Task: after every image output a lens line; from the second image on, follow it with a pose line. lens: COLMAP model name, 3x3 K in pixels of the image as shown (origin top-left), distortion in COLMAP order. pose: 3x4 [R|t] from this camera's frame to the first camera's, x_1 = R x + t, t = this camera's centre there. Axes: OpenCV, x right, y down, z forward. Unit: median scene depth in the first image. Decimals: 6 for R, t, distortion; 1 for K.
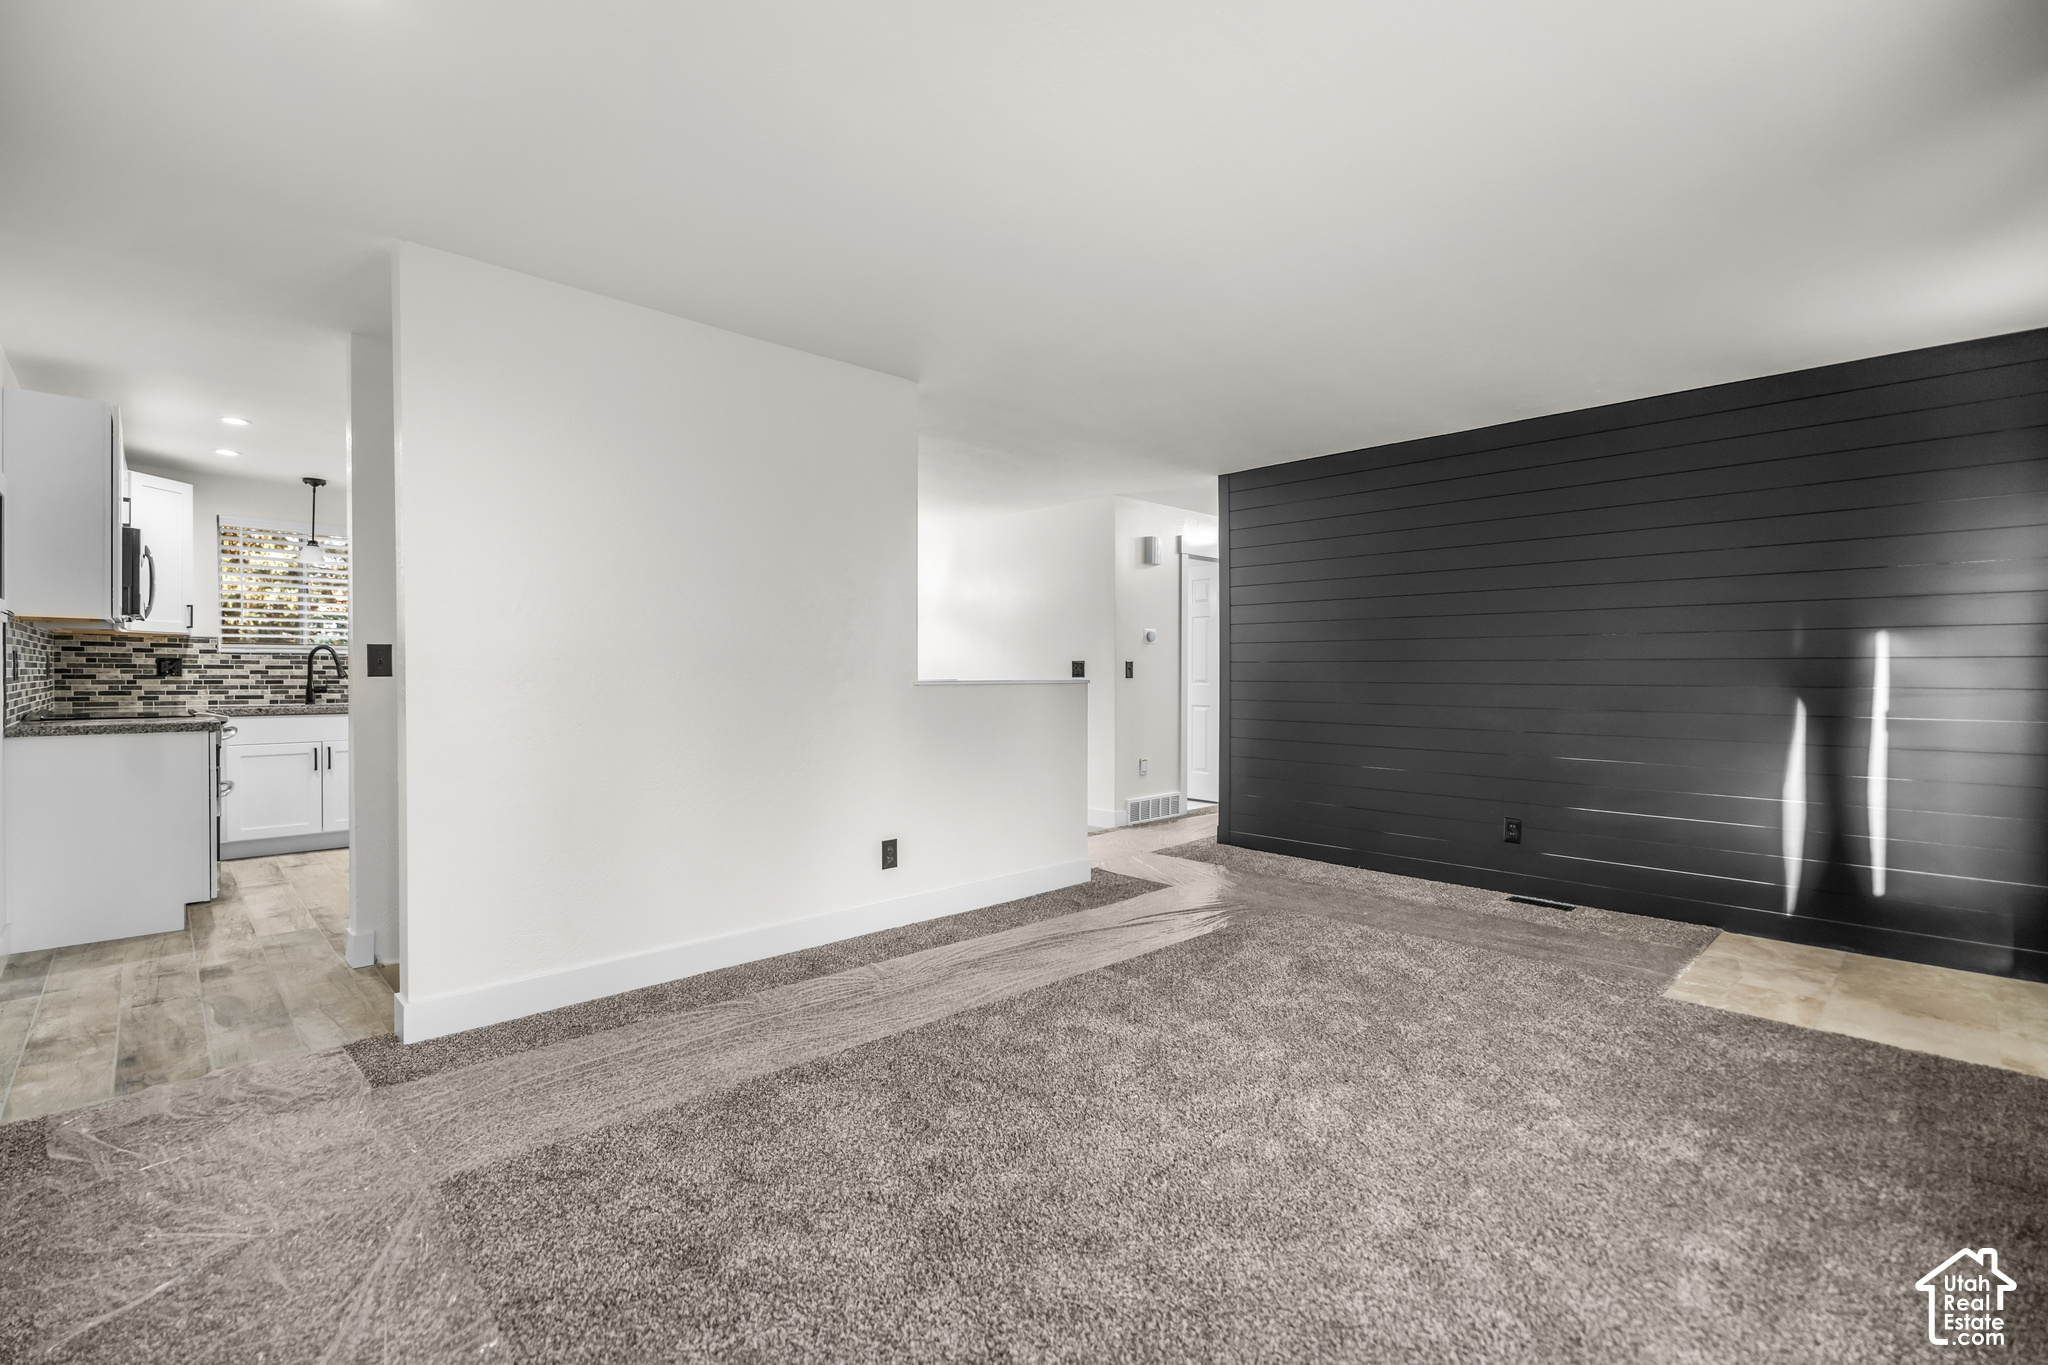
lens RADIAL K [[912.5, 0, 1024.0], [0, 912.5, 682.5], [0, 0, 1]] dist [0.002003, -0.000173]
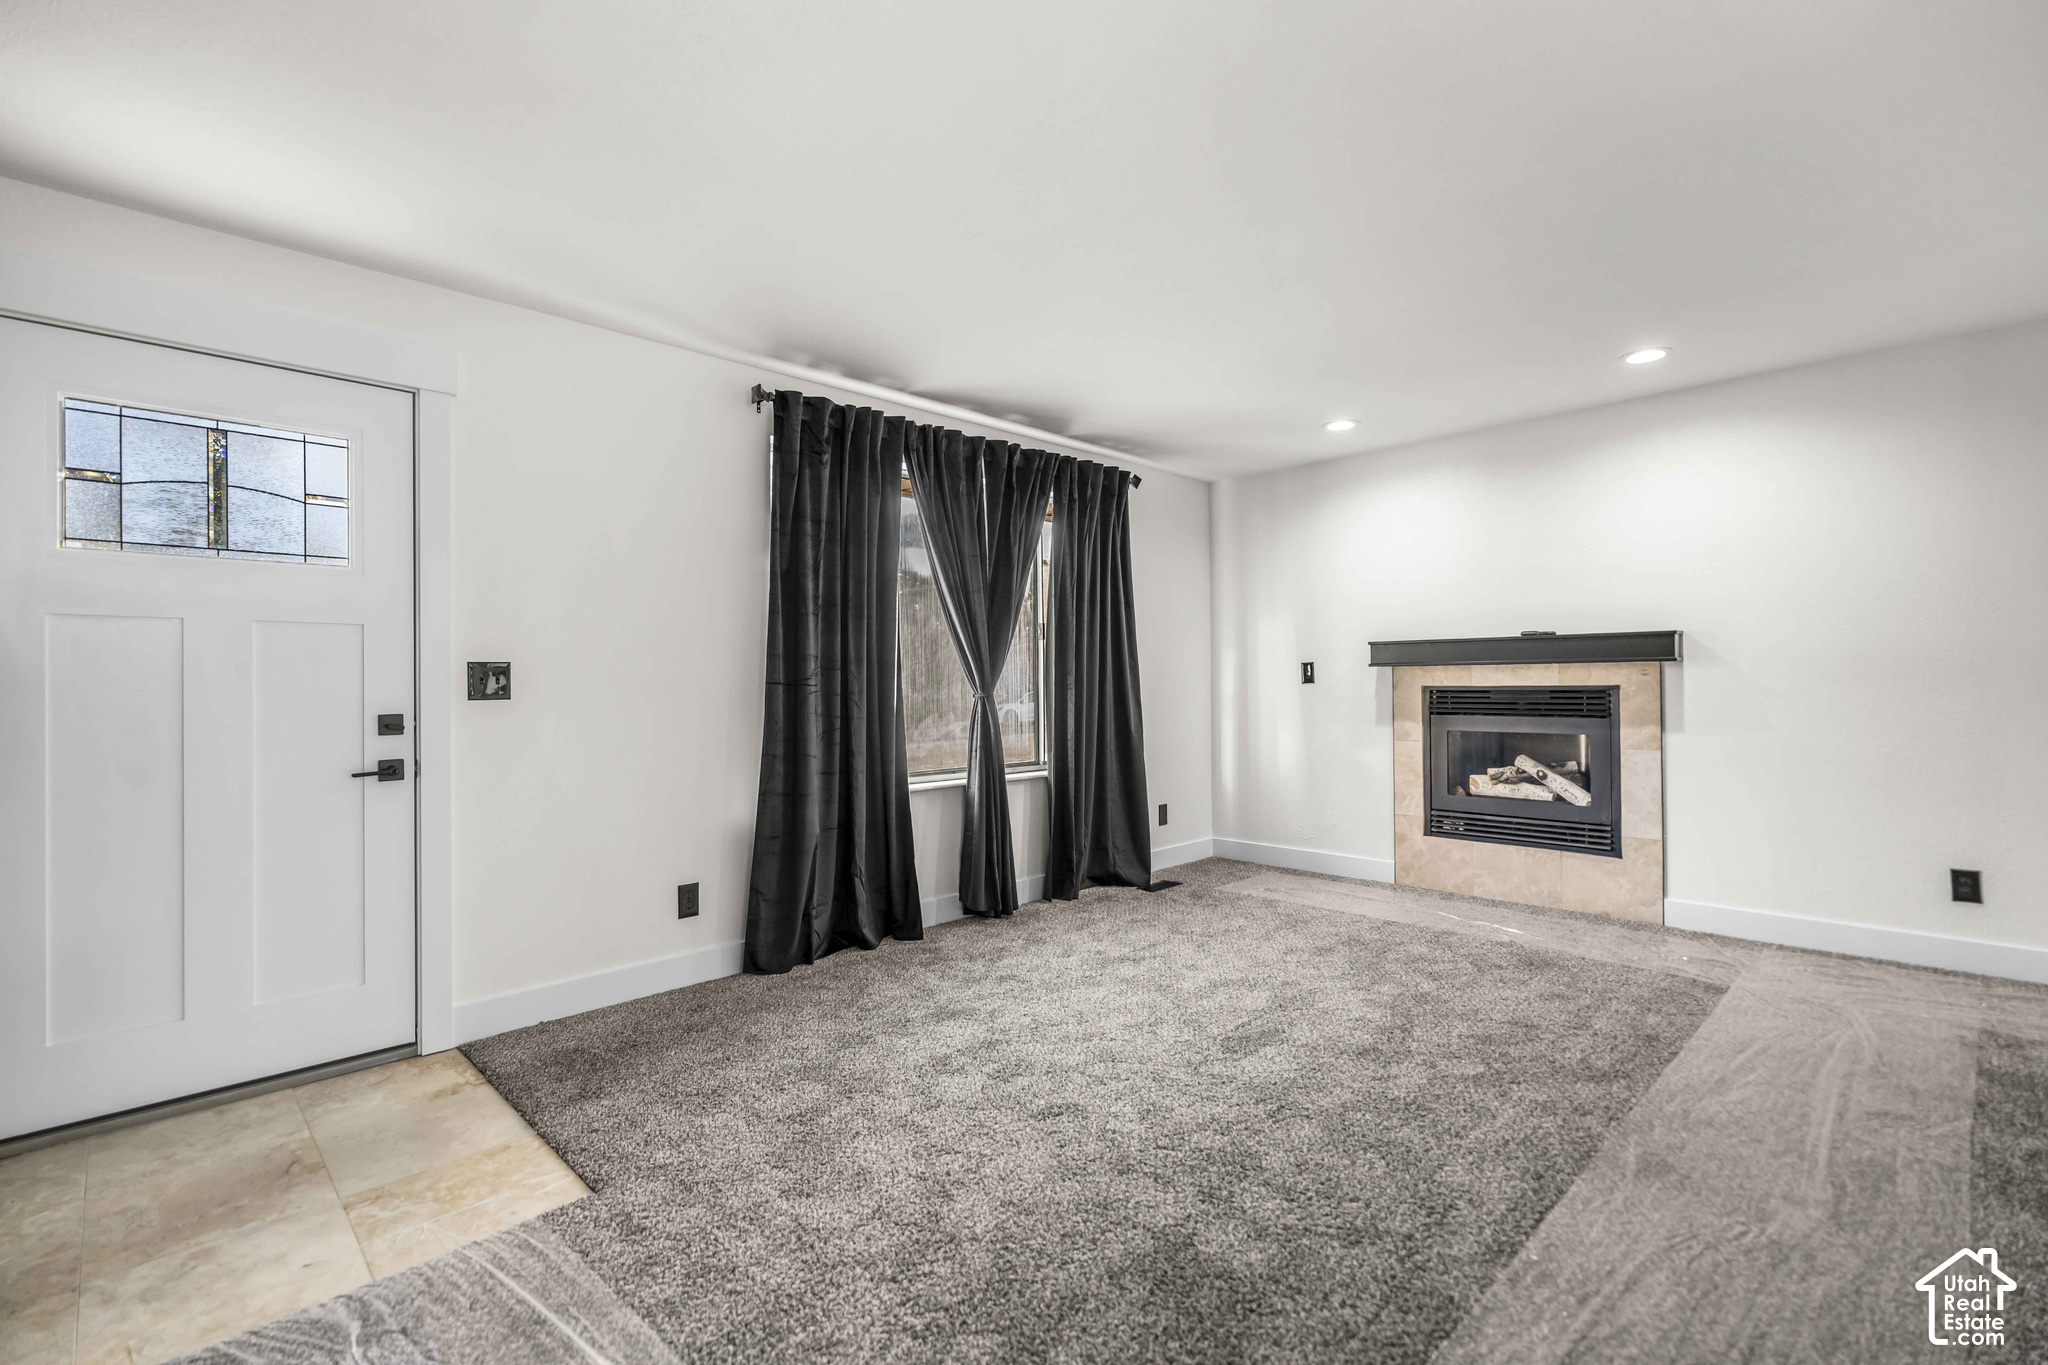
lens RADIAL K [[912.5, 0, 1024.0], [0, 912.5, 682.5], [0, 0, 1]] dist [0.002003, -0.000173]
pose [[-0.999919, 0.008818, -0.009211, 0.222812], [0.008745, 0.999931, 0.007898, -0.010314], [0.009280, 0.007817, -0.999926, 0.927757]]
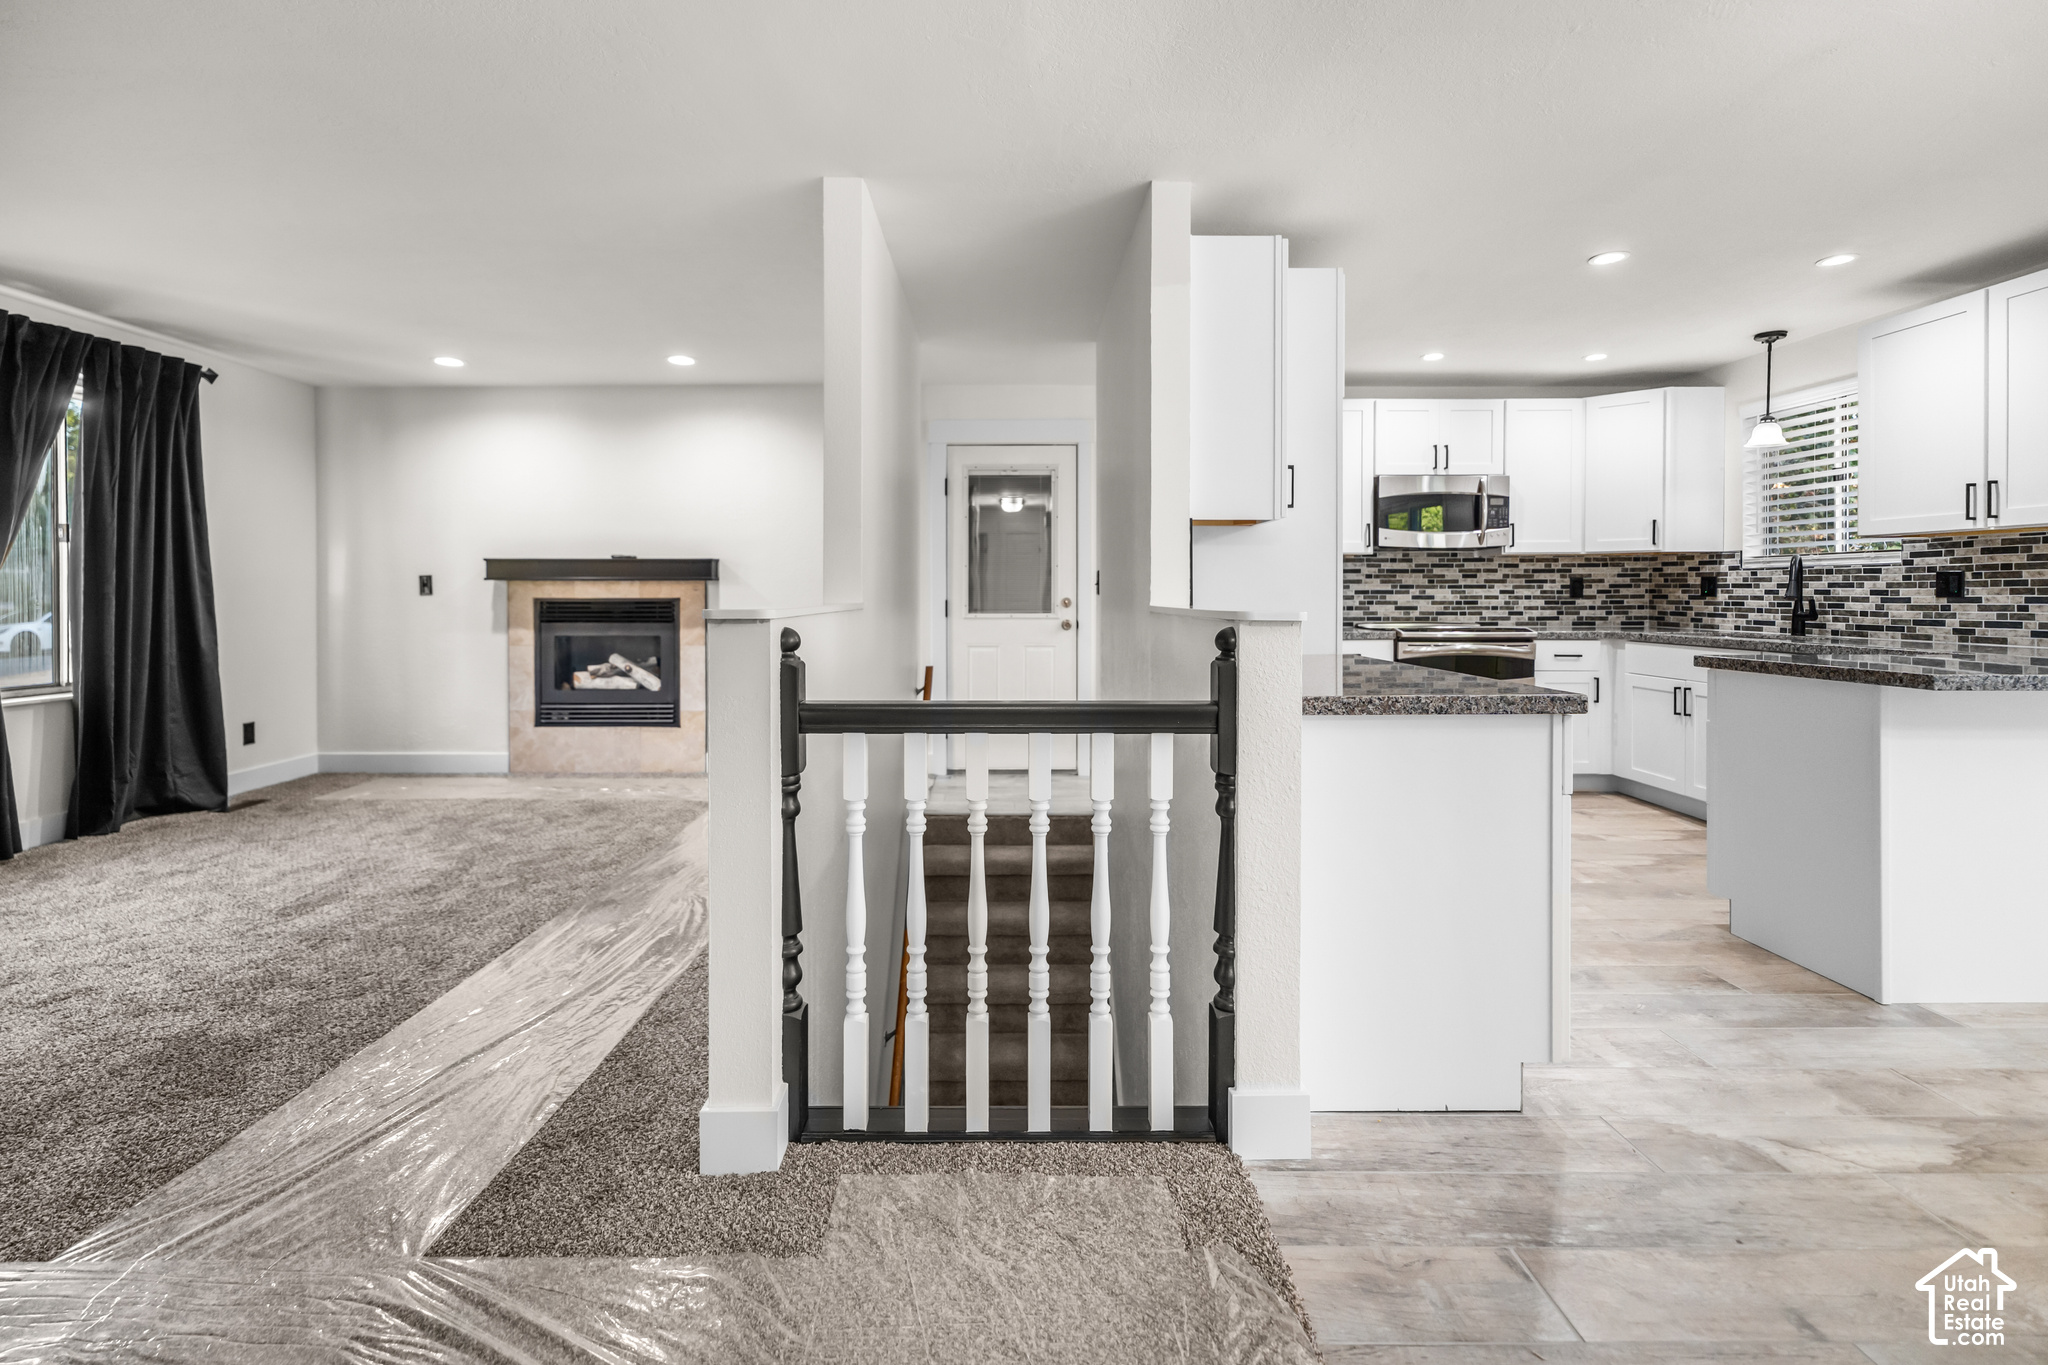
lens RADIAL K [[934.2, 0, 1017.0], [0, 934.2, 600.3], [0, 0, 1]] dist [0.001040, -0.001565]
pose [[-0.690413, 0.005033, -0.723398, 0.212393], [-0.006544, 0.999891, 0.013202, -0.011137], [0.723386, 0.013848, -0.690305, 1.157849]]
